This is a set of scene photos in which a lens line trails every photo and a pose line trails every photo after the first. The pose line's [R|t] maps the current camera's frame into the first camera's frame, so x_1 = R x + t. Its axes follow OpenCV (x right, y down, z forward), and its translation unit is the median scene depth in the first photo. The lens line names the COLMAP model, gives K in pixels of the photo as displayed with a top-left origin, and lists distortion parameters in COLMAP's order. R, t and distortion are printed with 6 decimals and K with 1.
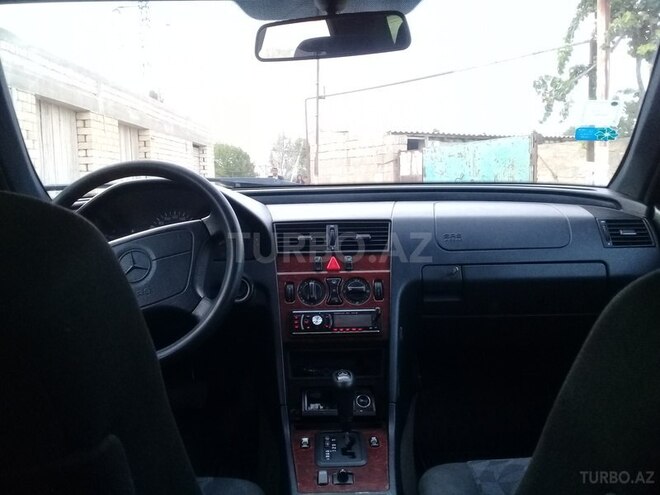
lens RADIAL K [[603.3, 0, 321.5], [0, 603.3, 245.4], [0, 0, 1]] dist [0.069001, -0.133967]
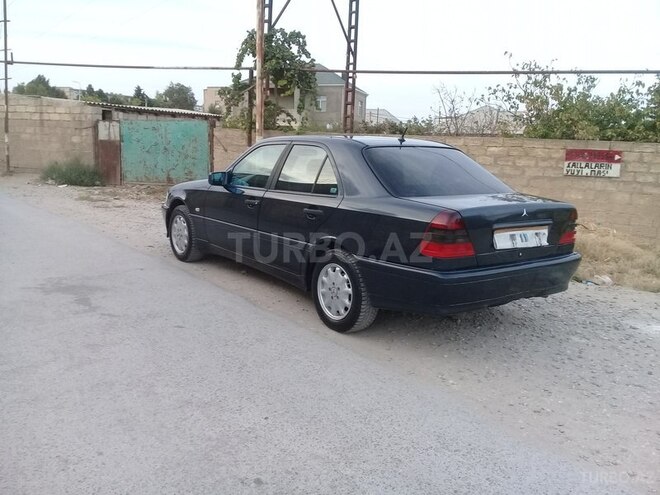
lens RADIAL K [[603.3, 0, 321.5], [0, 603.3, 245.4], [0, 0, 1]] dist [0.069001, -0.133967]
pose [[0.799278, -0.055507, 0.598393, -0.229525], [0.009741, 0.996791, 0.079451, 0.006746], [-0.600883, -0.057674, 0.797254, -0.254880]]
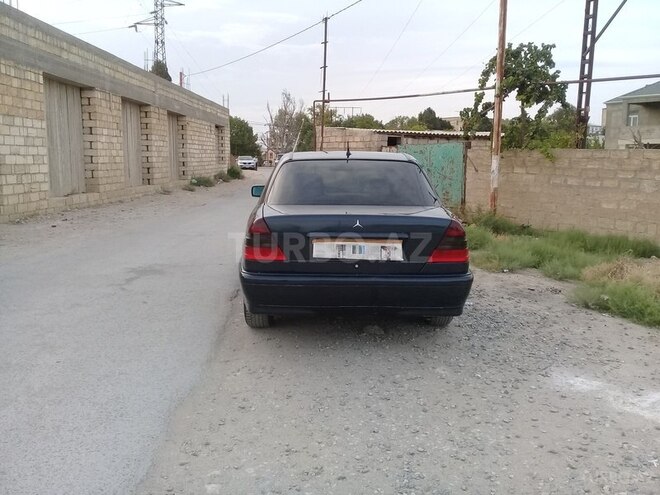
lens RADIAL K [[603.3, 0, 321.5], [0, 603.3, 245.4], [0, 0, 1]] dist [0.069001, -0.133967]
pose [[0.999546, 0.028430, 0.010010, -0.015873], [-0.028861, 0.998528, 0.045915, 0.012332], [-0.008690, -0.046183, 0.998895, -0.354443]]
